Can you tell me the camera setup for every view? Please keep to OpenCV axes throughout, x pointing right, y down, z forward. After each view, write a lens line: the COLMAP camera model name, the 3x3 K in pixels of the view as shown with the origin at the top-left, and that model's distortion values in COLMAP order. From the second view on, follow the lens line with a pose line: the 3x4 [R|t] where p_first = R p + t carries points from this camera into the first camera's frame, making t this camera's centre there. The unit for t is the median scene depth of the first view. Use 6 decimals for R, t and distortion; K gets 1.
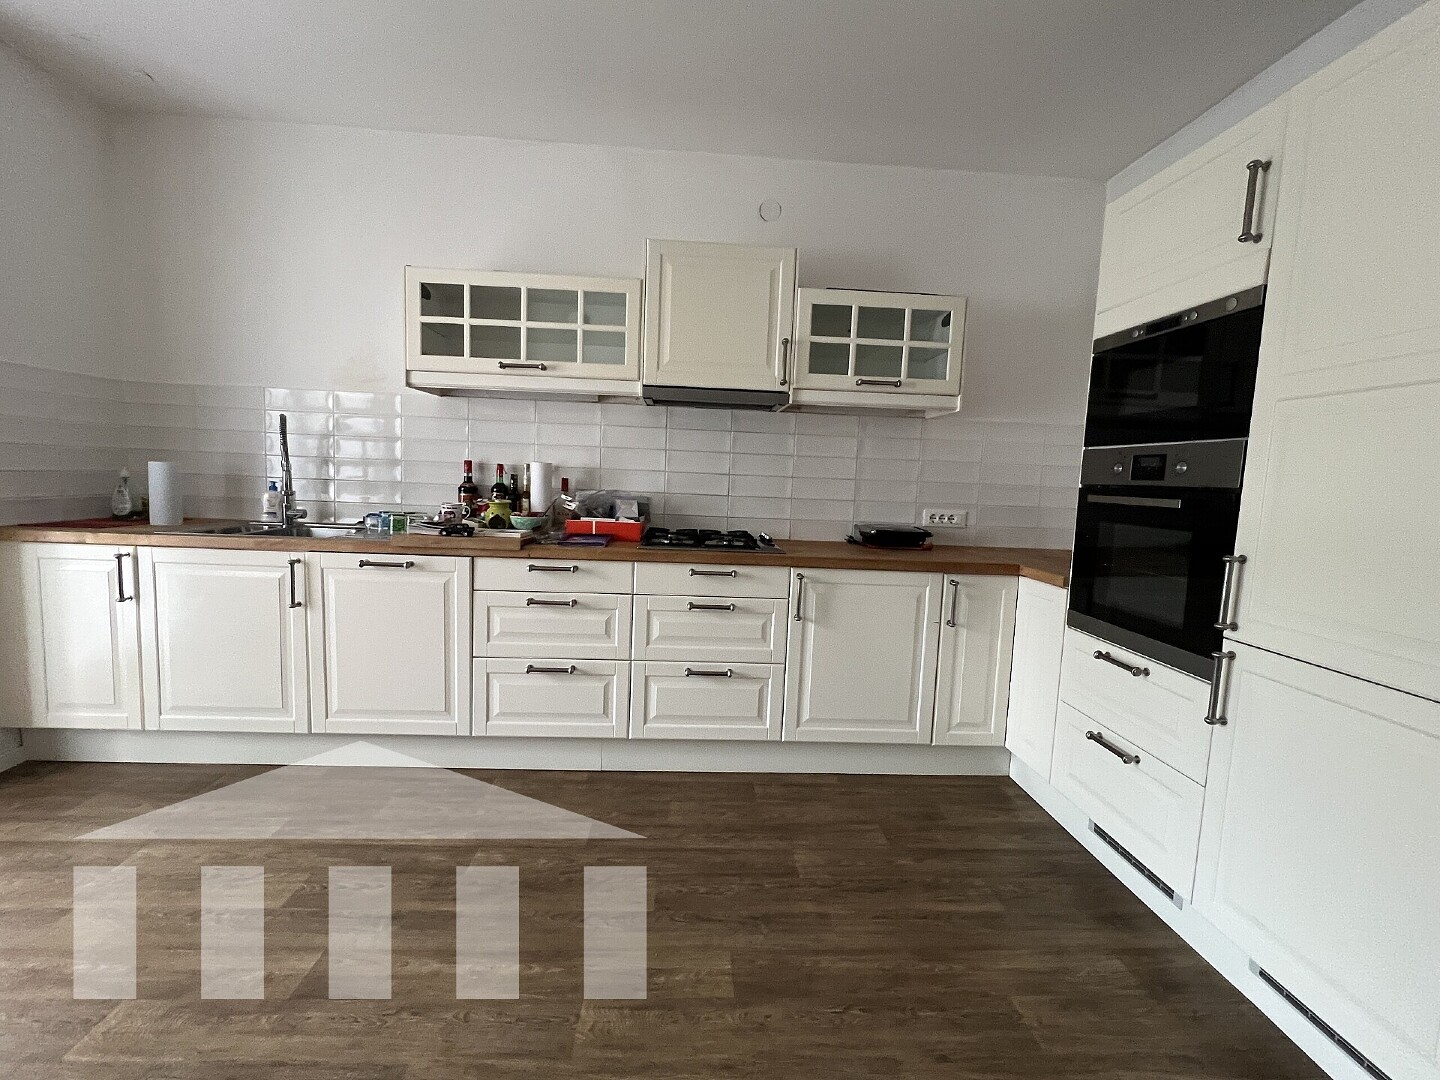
lens RADIAL K [[603.0, 0, 716.7], [0, 603.0, 533.0], [0, 0, 1]] dist [-0.003160, -0.000384]
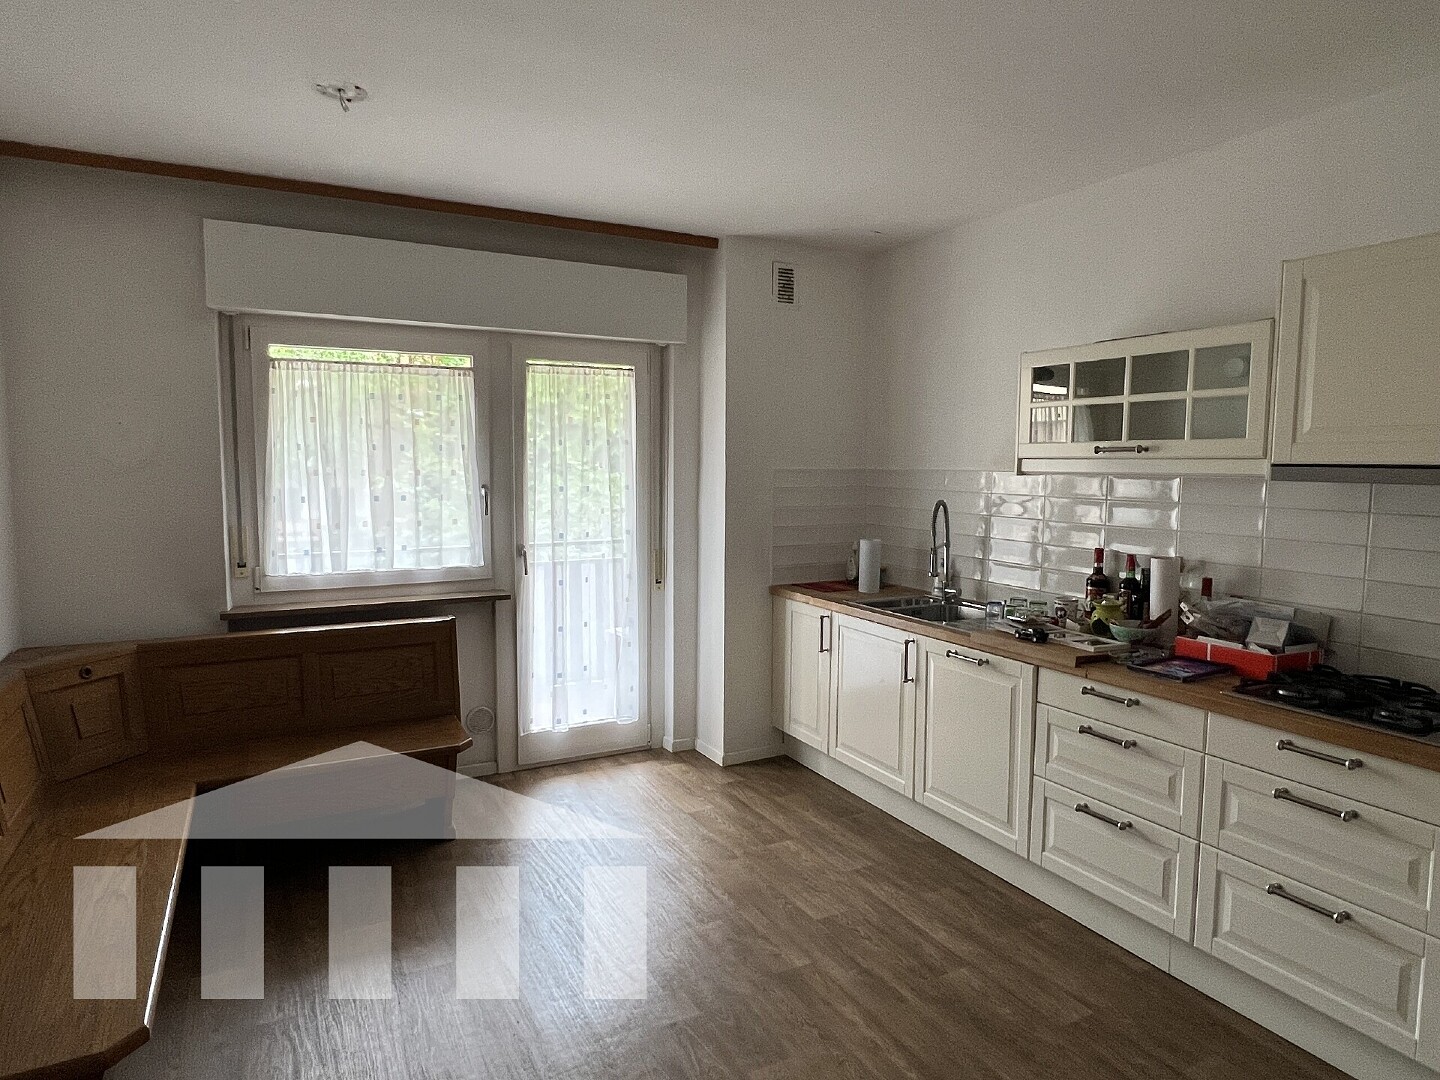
lens RADIAL K [[855.3, 0, 728.2], [0, 855.3, 542.8], [0, 0, 1]] dist [-0.007866, 0.000286]
pose [[0.435974, 0.048924, -0.898629, 0.523773], [-0.080821, 0.996615, 0.015048, -0.122370], [0.896323, 0.066068, 0.438452, -0.003550]]
